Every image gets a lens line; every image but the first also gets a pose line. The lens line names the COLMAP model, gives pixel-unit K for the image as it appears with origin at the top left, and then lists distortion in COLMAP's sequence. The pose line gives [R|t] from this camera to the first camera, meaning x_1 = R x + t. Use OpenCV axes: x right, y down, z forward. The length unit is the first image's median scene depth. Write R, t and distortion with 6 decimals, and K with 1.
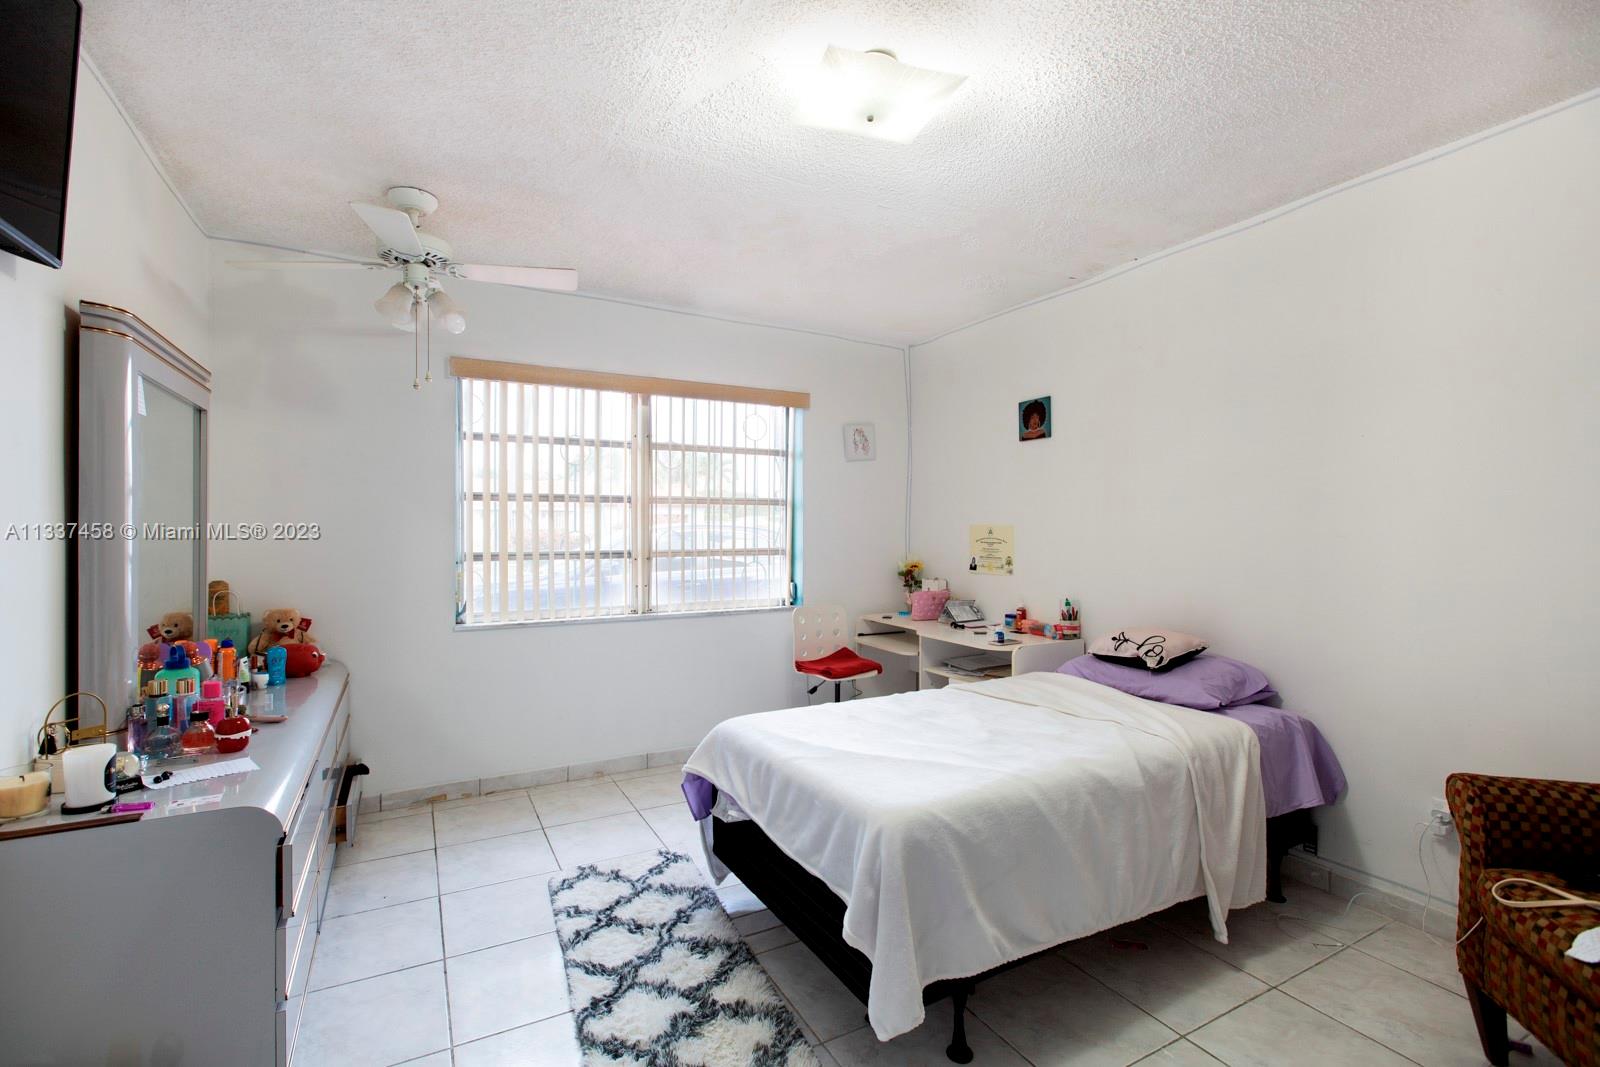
lens RADIAL K [[721.8, 0, 799.9], [0, 721.8, 531.4], [0, 0, 1]] dist [-0.000301, -0.000051]
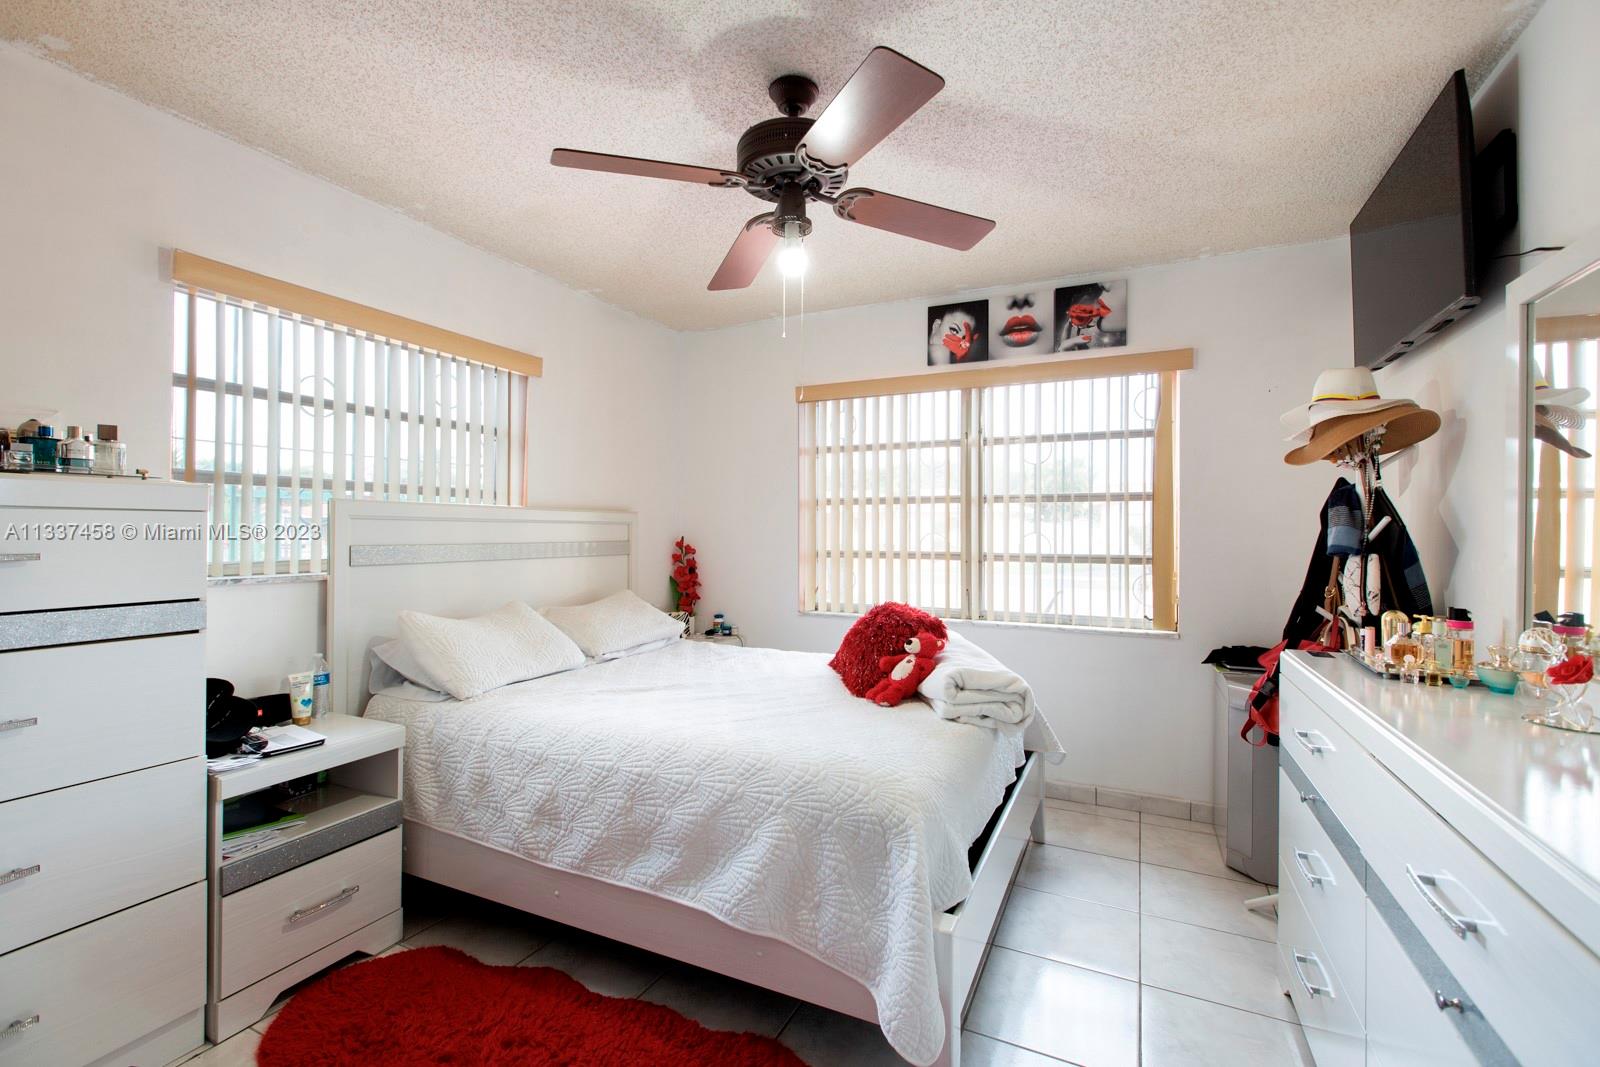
lens RADIAL K [[721.8, 0, 796.9], [0, 721.8, 531.5], [0, 0, 1]] dist [-0.000301, -0.000051]
pose [[0.592289, 0.001631, -0.805724, 0.391846], [-0.000394, 0.999998, 0.001735, -0.002217], [0.805726, -0.000710, 0.592288, 0.229271]]
